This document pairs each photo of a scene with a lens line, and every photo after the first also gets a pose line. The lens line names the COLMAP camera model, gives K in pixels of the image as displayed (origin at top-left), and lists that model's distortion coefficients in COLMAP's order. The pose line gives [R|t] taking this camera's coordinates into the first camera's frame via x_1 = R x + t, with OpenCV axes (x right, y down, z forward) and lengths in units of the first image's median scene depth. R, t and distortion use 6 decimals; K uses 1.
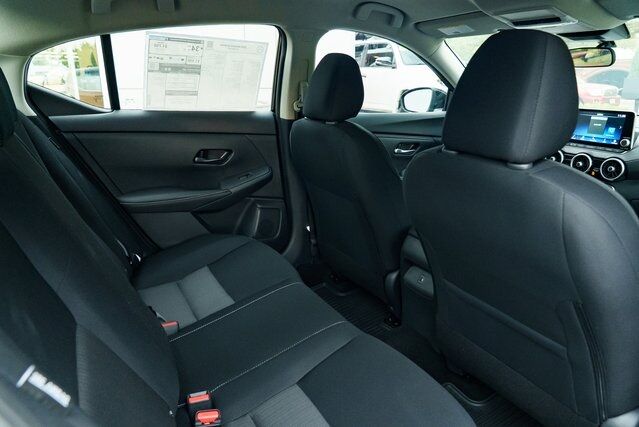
lens RADIAL K [[434.9, 0, 317.2], [0, 434.9, 213.0], [0, 0, 1]] dist [-0.020292, 0.008971]
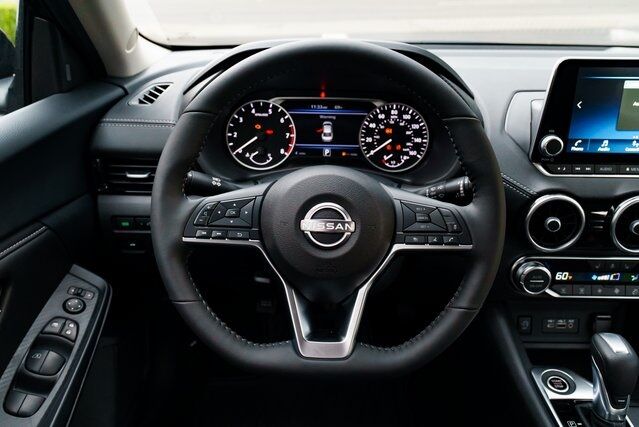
lens RADIAL K [[540.4, 0, 318.0], [0, 540.4, 215.1], [0, 0, 1]] dist [-0.004281, 0.024263]
pose [[0.494714, -0.361375, 0.790359, 0.145678], [0.251215, 0.930085, 0.268017, -0.295492], [-0.831955, 0.065958, 0.550908, 0.961166]]
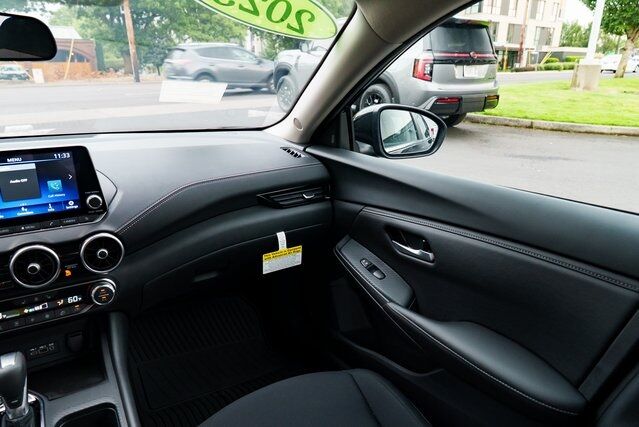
lens RADIAL K [[434.9, 0, 317.0], [0, 434.9, 216.7], [0, 0, 1]] dist [-0.020292, 0.008971]
pose [[-0.061579, -0.326843, 0.943070, 0.162118], [0.283233, 0.900300, 0.330514, -0.227816], [-0.957072, 0.287461, 0.037134, 0.662000]]
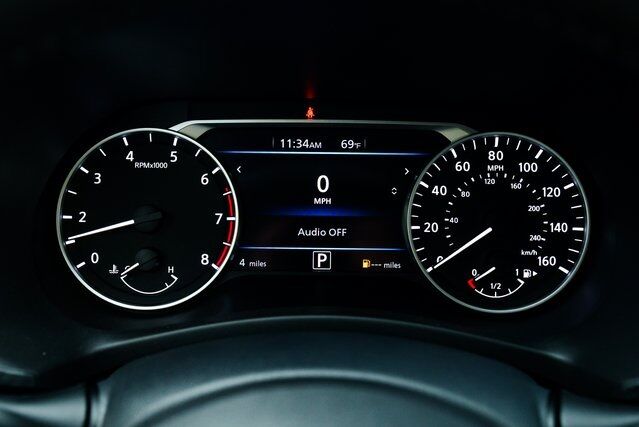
lens RADIAL K [[725.8, 0, 305.6], [0, 725.8, 230.4], [0, 0, 1]] dist [0.041967, 0.000000]
pose [[0.500010, -0.313014, 0.807473, 0.367974], [0.259910, 0.943652, 0.204860, -0.277162], [-0.826097, 0.107438, 0.553191, 1.092516]]
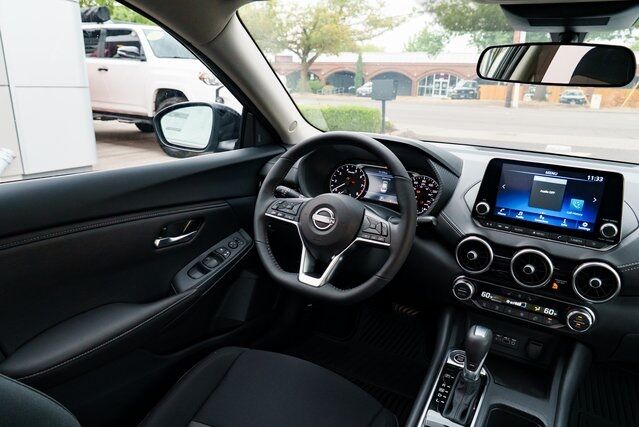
lens RADIAL K [[434.9, 0, 318.6], [0, 434.9, 217.8], [0, 0, 1]] dist [-0.020292, 0.008971]
pose [[0.864063, -0.122967, 0.488134, 0.139249], [0.112505, 0.992350, 0.050837, -0.226150], [-0.490651, 0.010991, 0.871287, 0.659314]]
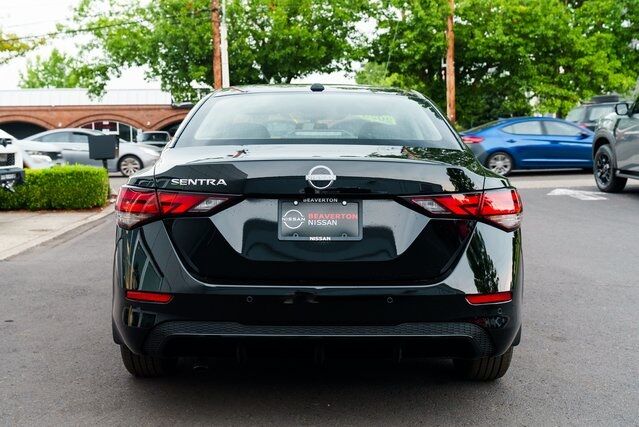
lens RADIAL K [[842.1, 0, 318.6], [0, 842.1, 217.4], [0, 0, 1]] dist [0.068948, 0.000000]
pose [[0.482360, -0.085471, 0.871793, -2.712065], [0.263146, 0.963399, -0.051146, 0.248429], [-0.835514, 0.254080, 0.487197, -0.820276]]
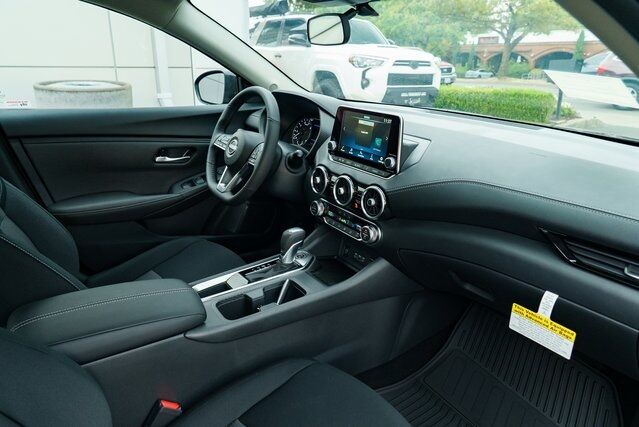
lens RADIAL K [[434.9, 0, 306.0], [0, 434.9, 220.4], [0, 0, 1]] dist [-0.020292, 0.008971]
pose [[0.998007, -0.009169, 0.062439, 0.502339], [0.005400, 0.998168, 0.060269, -0.106417], [-0.062877, -0.059812, 0.996227, 0.314695]]
